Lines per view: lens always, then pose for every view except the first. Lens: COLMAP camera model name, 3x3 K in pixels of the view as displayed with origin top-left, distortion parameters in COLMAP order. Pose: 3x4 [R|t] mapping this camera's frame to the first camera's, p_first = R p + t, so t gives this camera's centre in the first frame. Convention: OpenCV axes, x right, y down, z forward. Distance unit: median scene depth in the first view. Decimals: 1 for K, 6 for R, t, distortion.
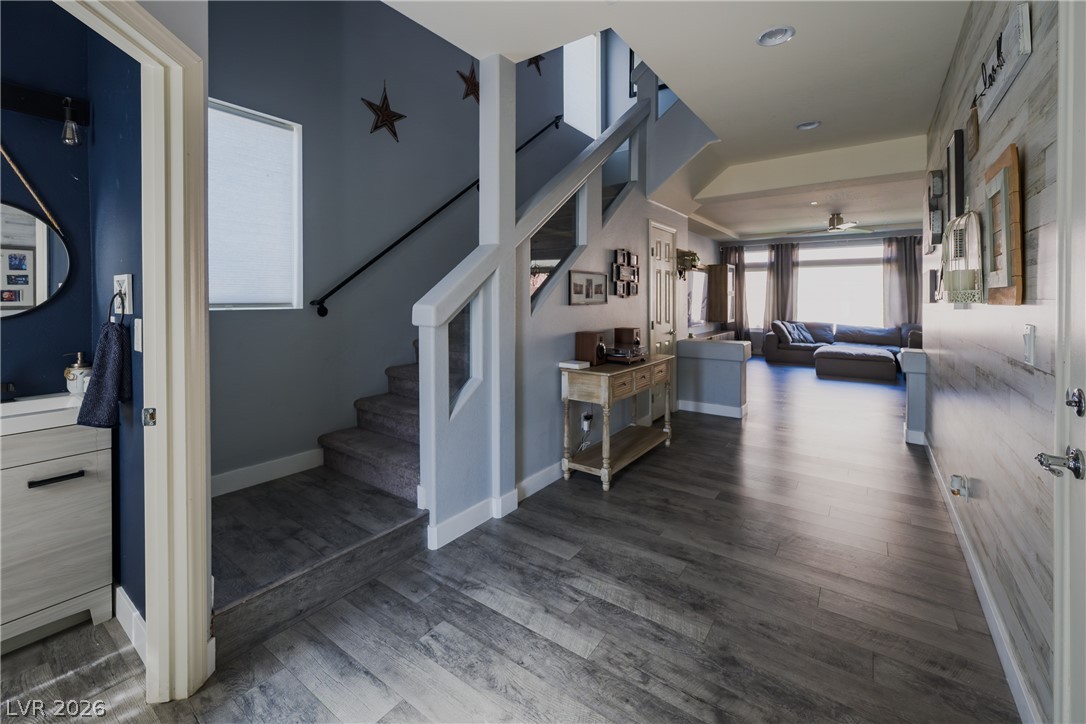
lens RADIAL K [[453.4, 0, 559.6], [0, 453.4, 295.4], [0, 0, 1]] dist [-0.000651, -0.000097]
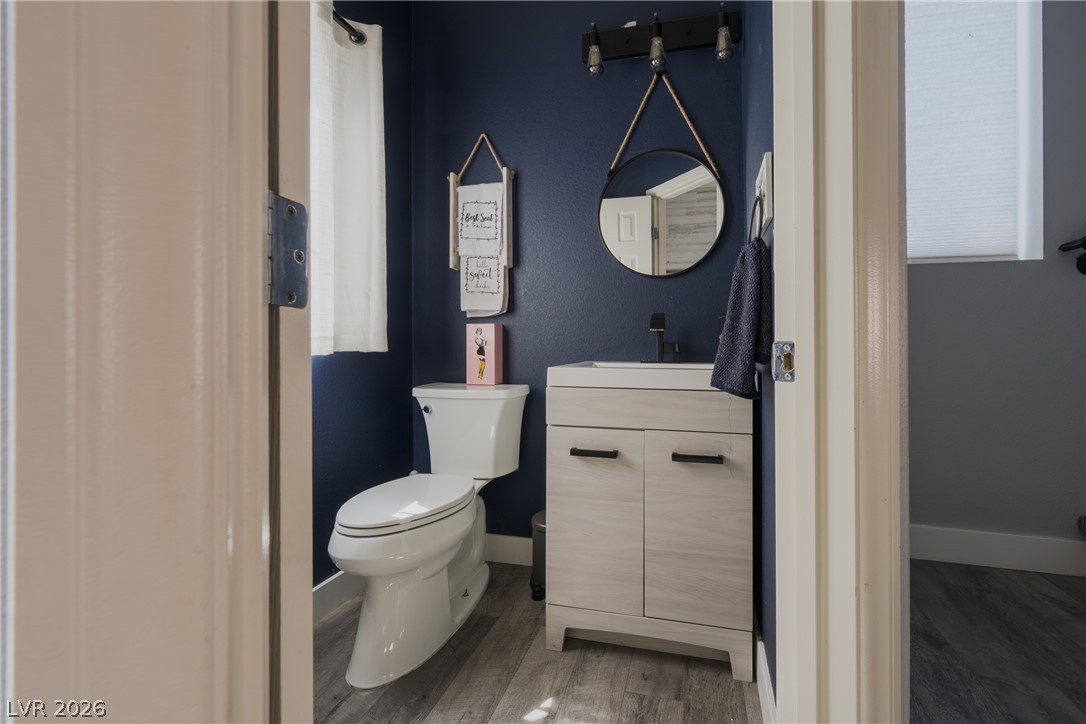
lens RADIAL K [[439.1, 0, 601.3], [0, 439.1, 339.7], [0, 0, 1]] dist [-0.001750, -0.000178]
pose [[0.375504, -0.003334, -0.926815, -0.465453], [-0.003499, 0.999981, -0.005014, 0.200666], [0.926814, 0.005125, 0.375485, 0.545381]]
